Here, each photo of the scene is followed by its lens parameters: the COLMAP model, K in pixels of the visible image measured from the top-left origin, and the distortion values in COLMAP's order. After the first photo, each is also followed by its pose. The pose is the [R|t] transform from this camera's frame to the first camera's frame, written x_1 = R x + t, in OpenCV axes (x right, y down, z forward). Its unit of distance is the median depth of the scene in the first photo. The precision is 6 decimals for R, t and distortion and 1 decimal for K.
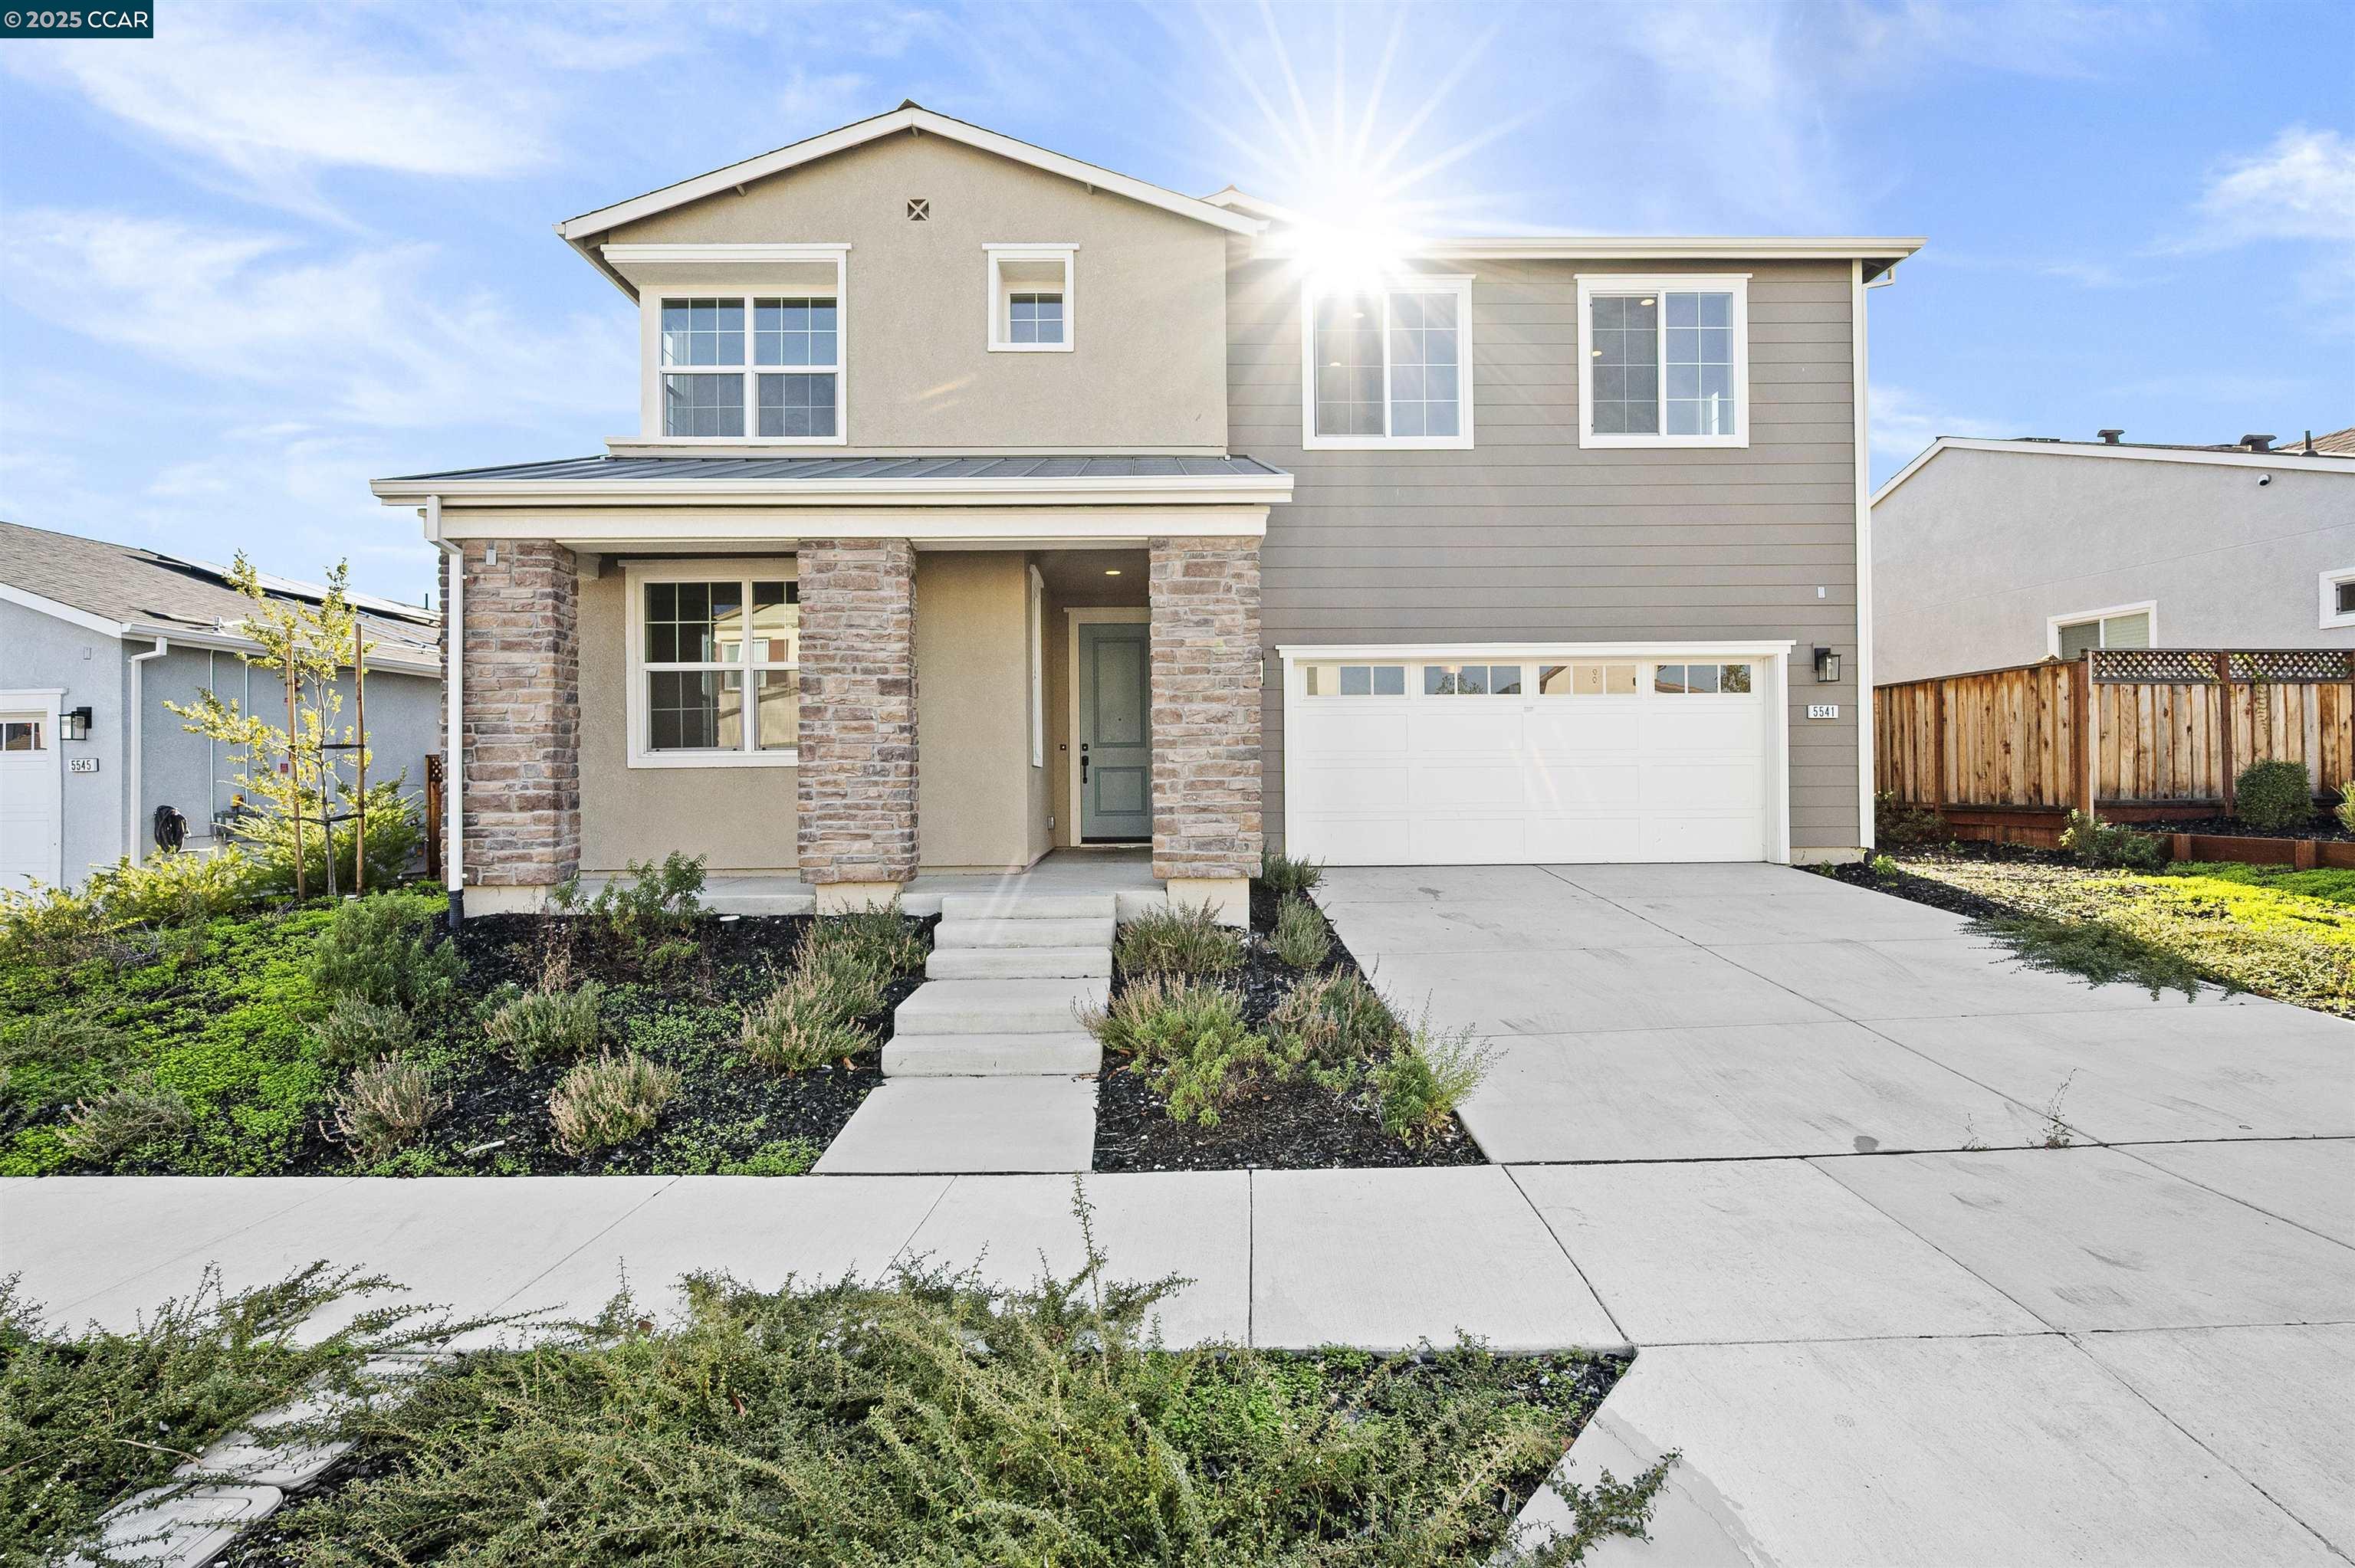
lens RADIAL K [[1192.5, 0, 1180.1], [0, 1192.5, 775.4], [0, 0, 1]] dist [-0.000771, -0.000326]
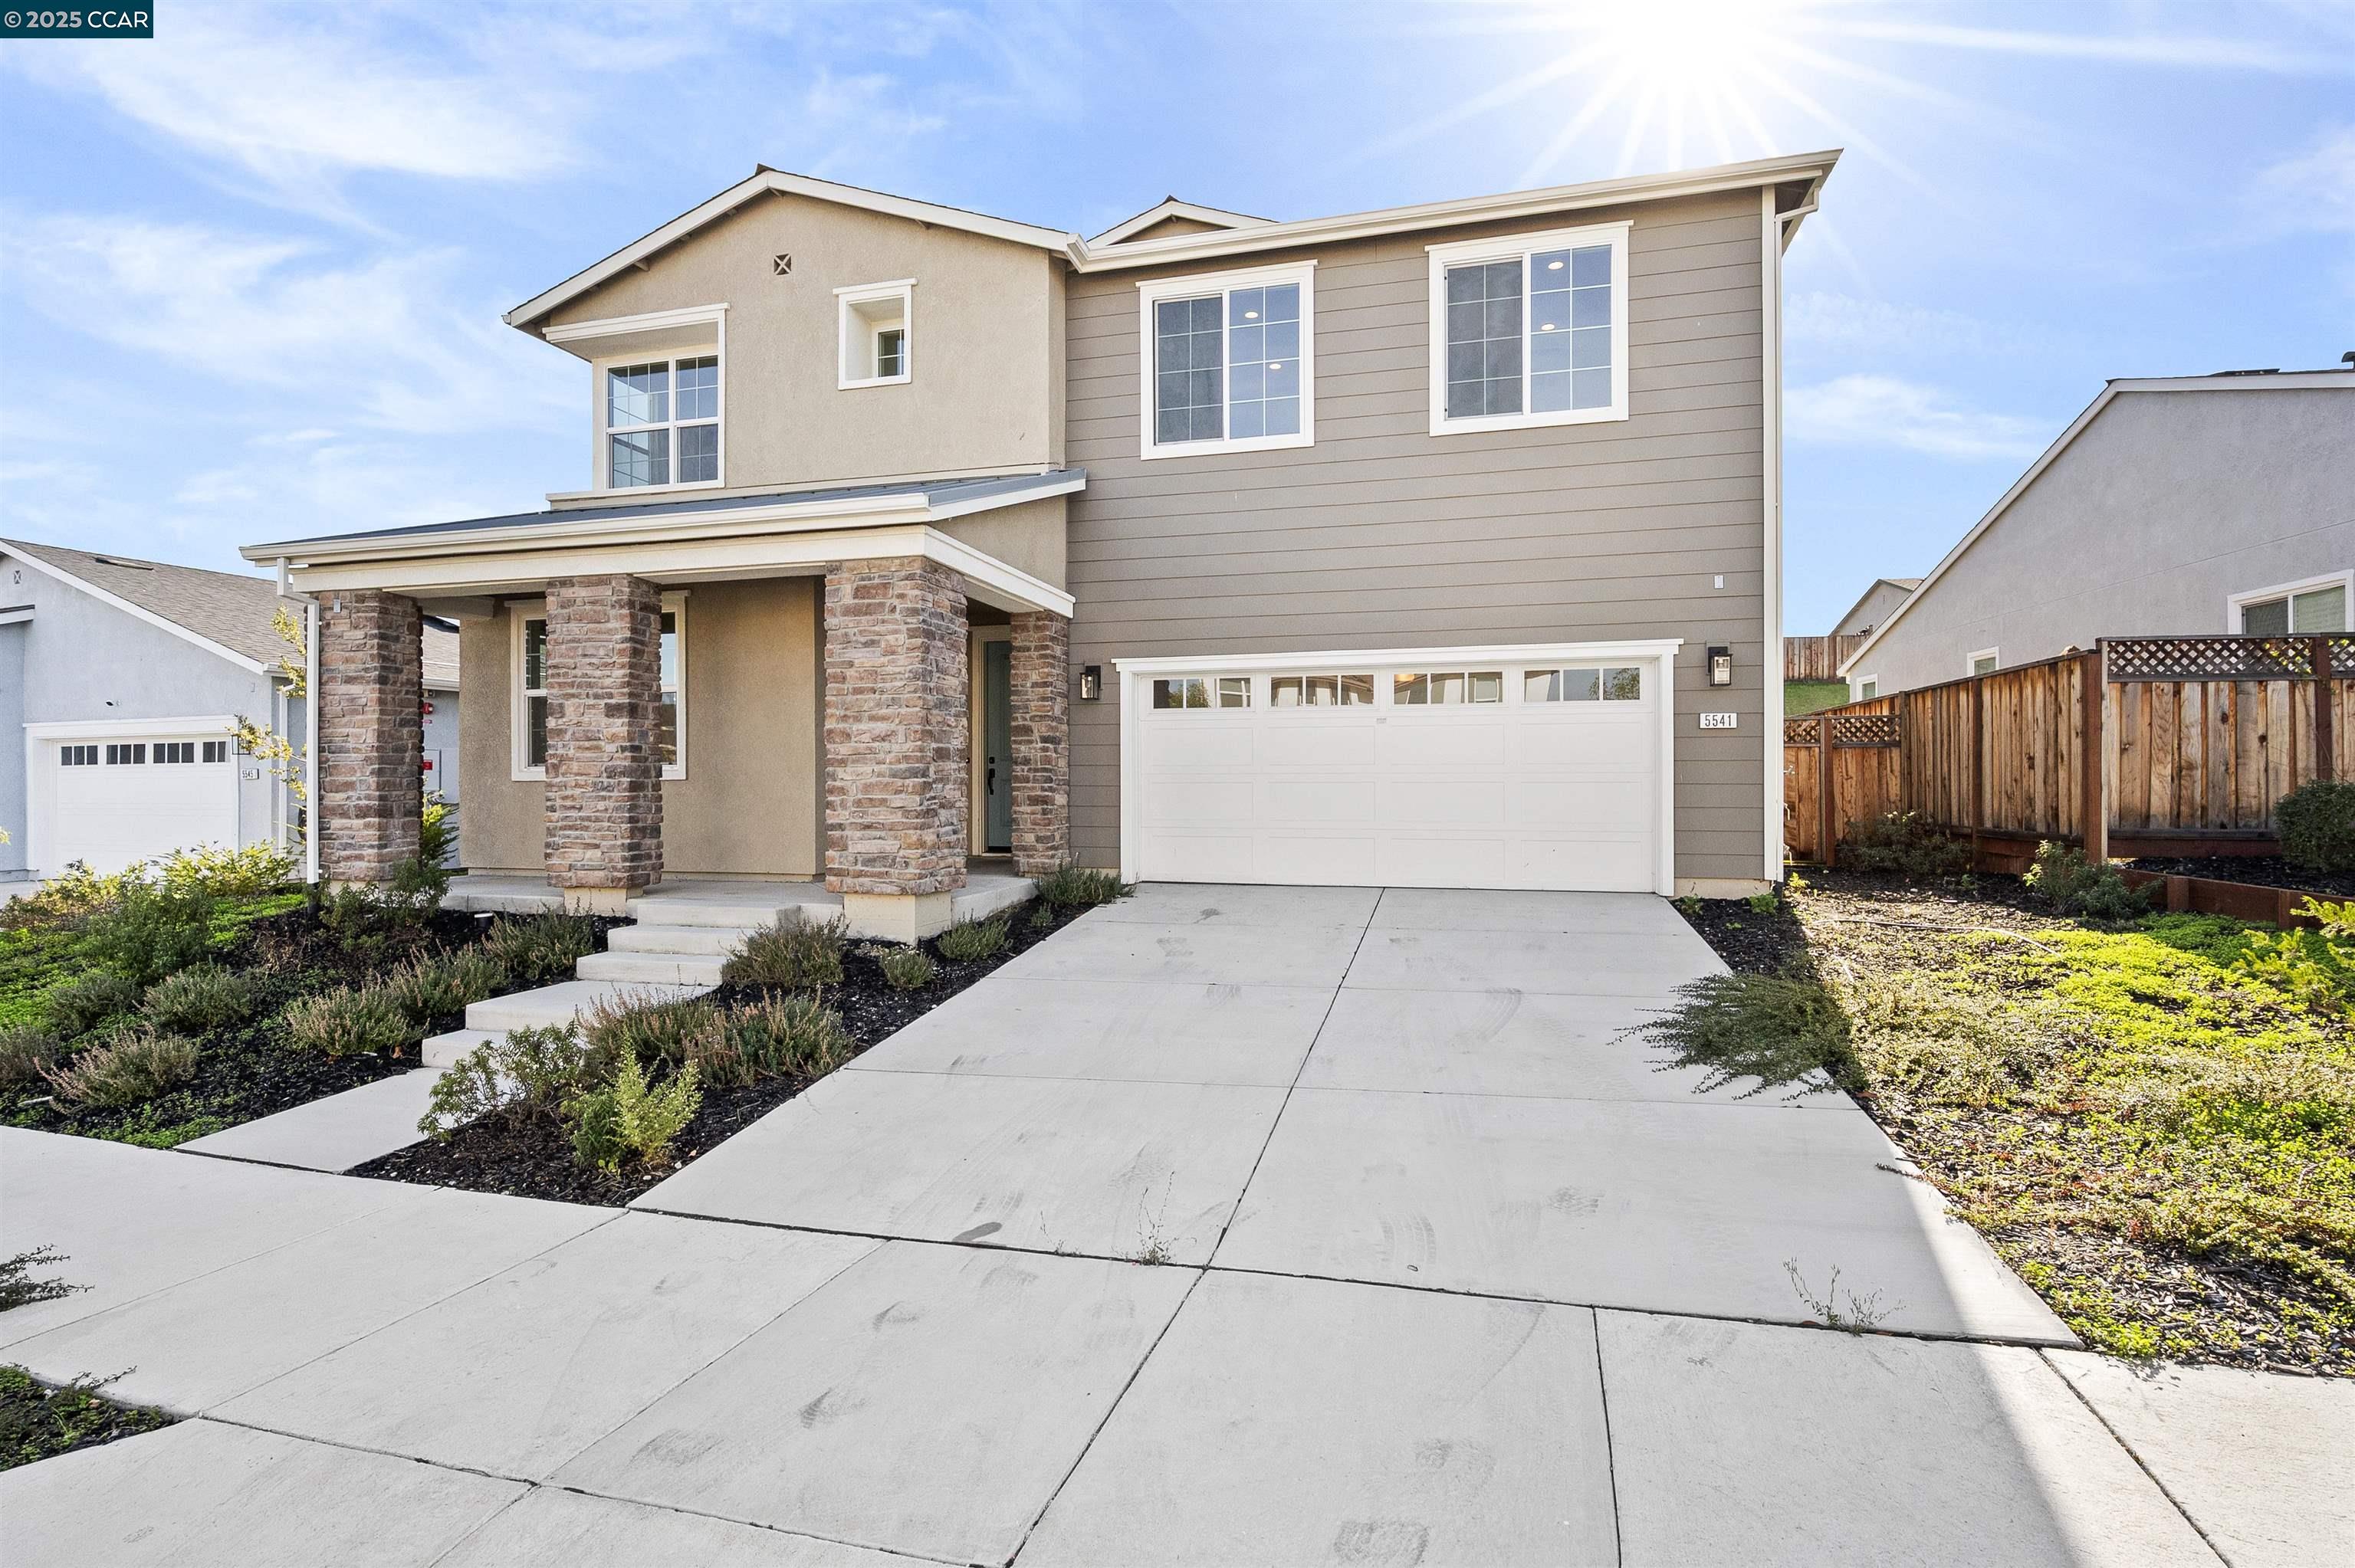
lens RADIAL K [[1141.8, 0, 1174.1], [0, 1141.8, 787.5], [0, 0, 1]] dist [-0.002460, -0.000462]
pose [[0.959123, 0.007667, -0.282885, 0.546011], [-0.005050, 0.999937, 0.009979, -0.016082], [0.282944, -0.008142, 0.959102, 0.136348]]
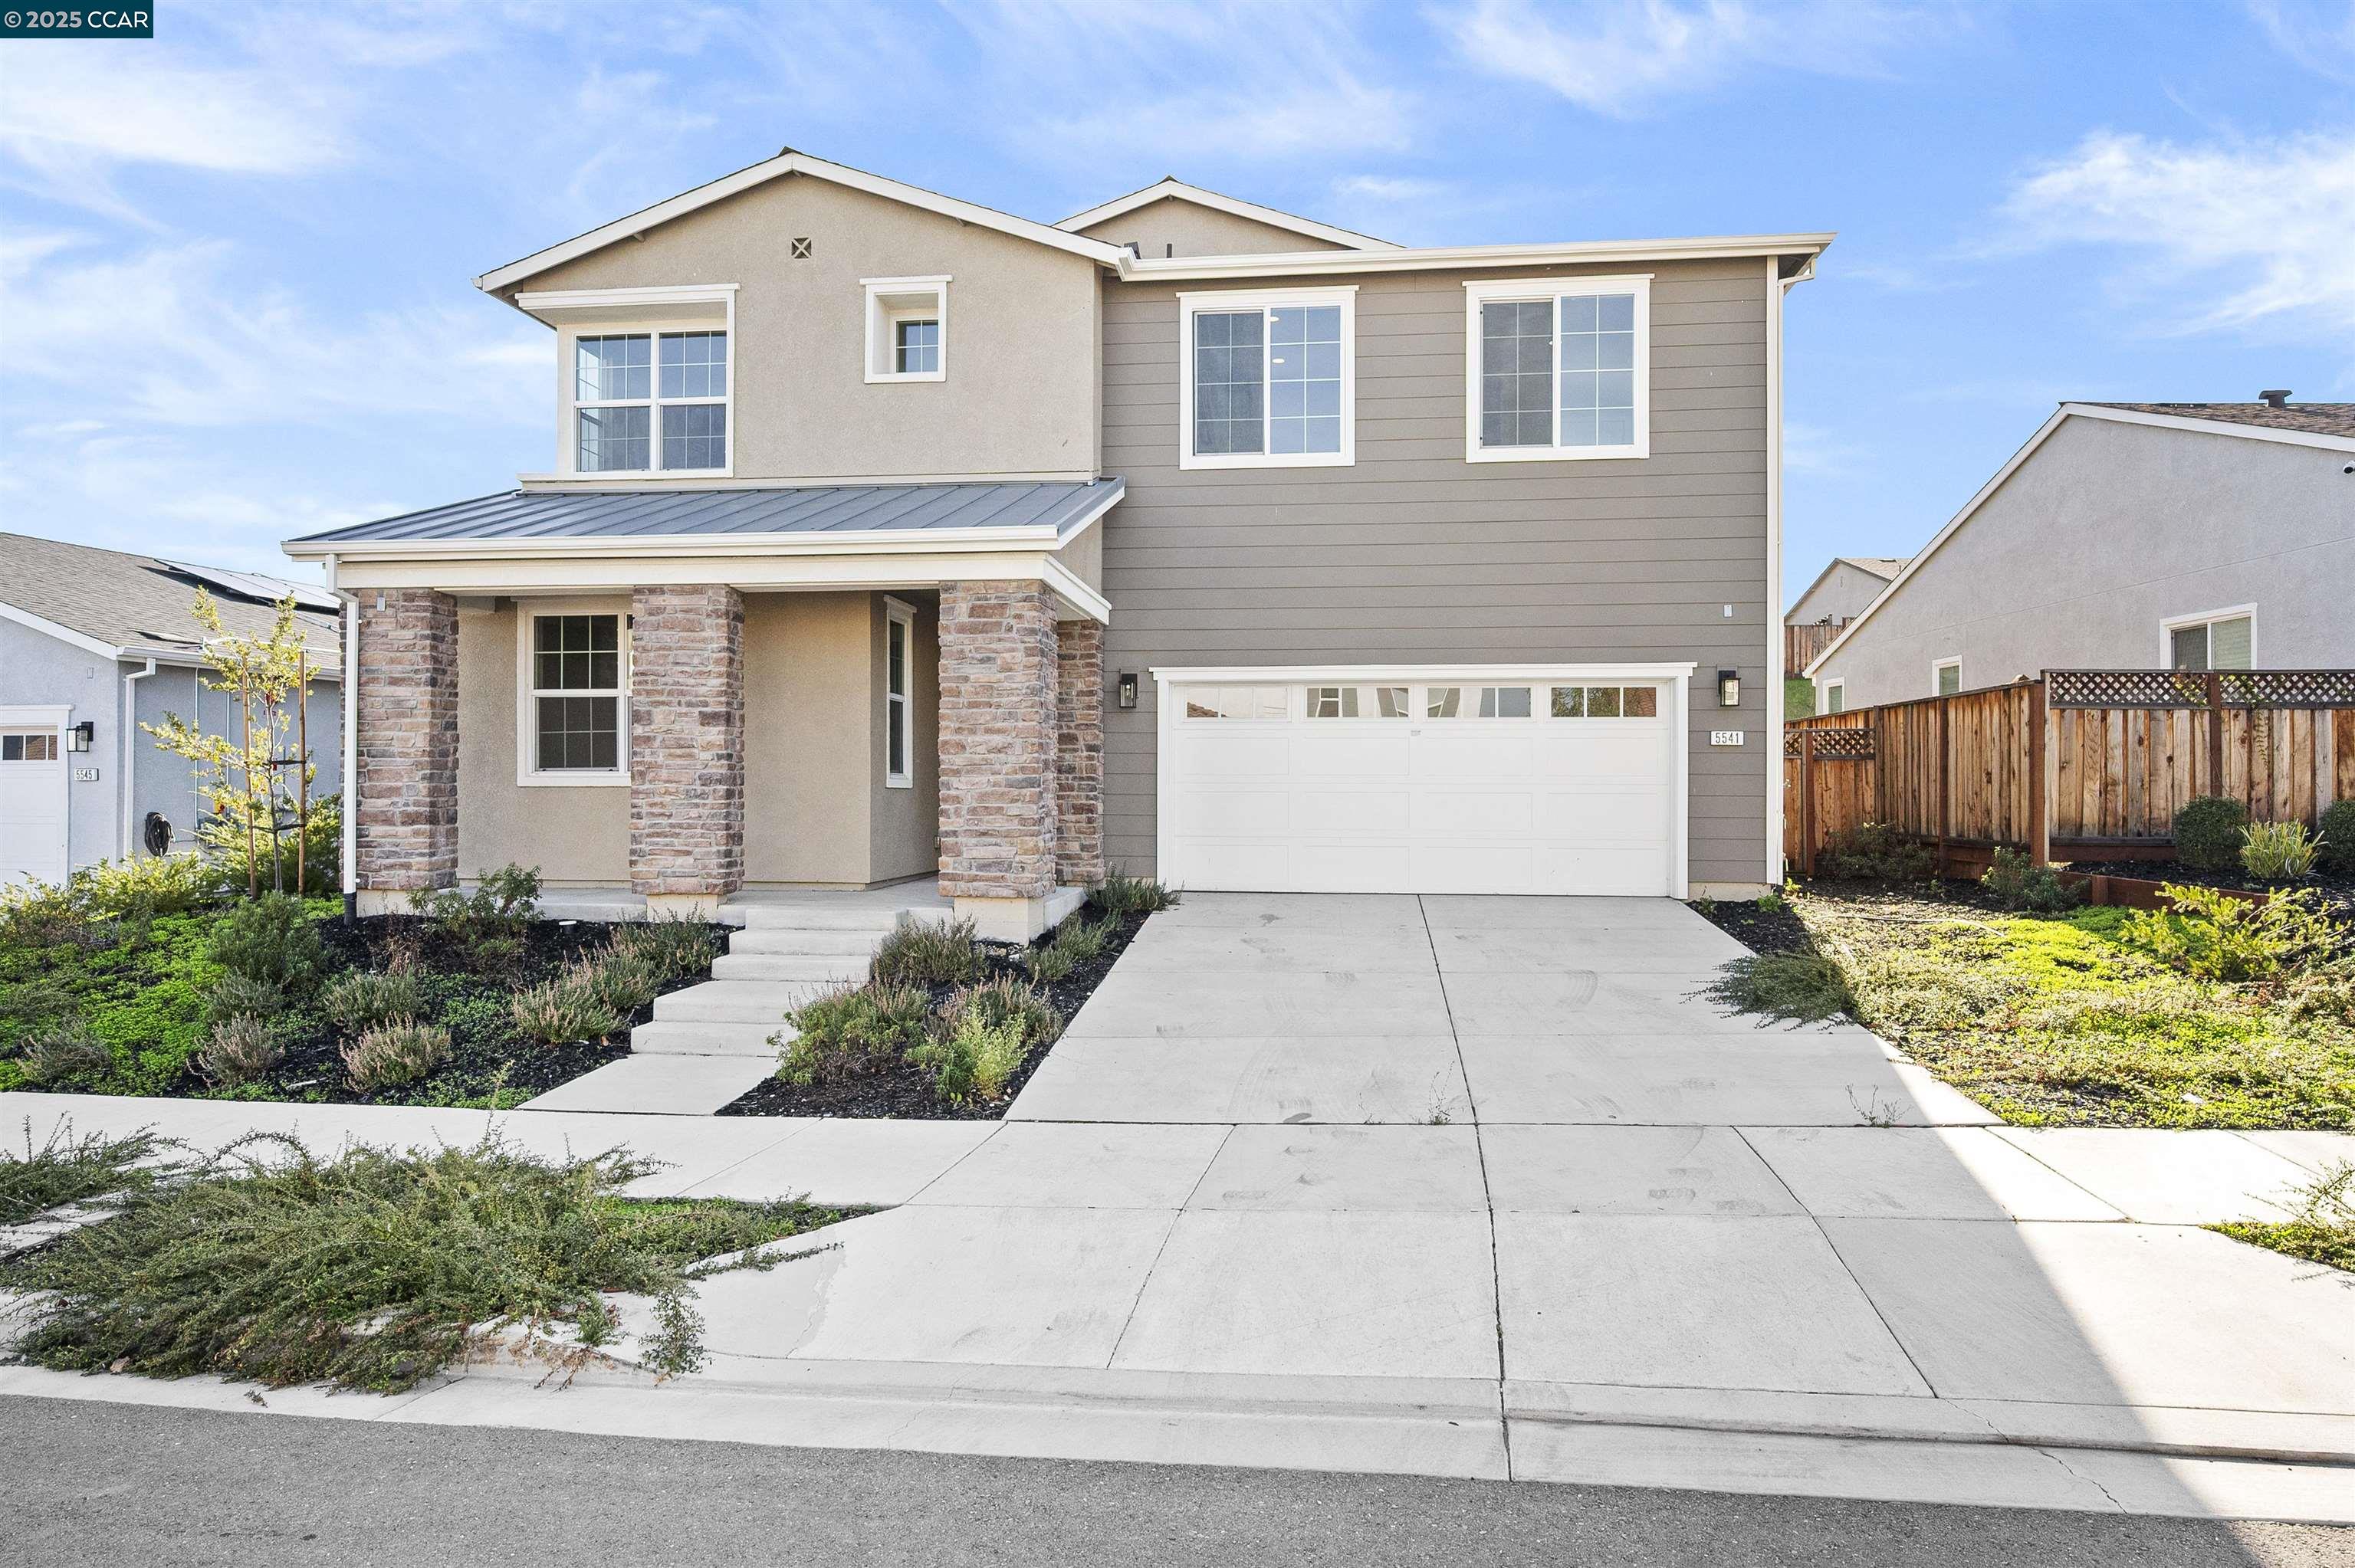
lens RADIAL K [[1499.0, 0, 1177.5], [0, 1499.0, 784.0], [0, 0, 1]] dist [-0.002546, 0.000574]
pose [[0.989791, 0.011766, -0.142039, 0.384456], [-0.011306, 0.999928, 0.004046, -0.023679], [0.142076, -0.002398, 0.989853, -0.317446]]
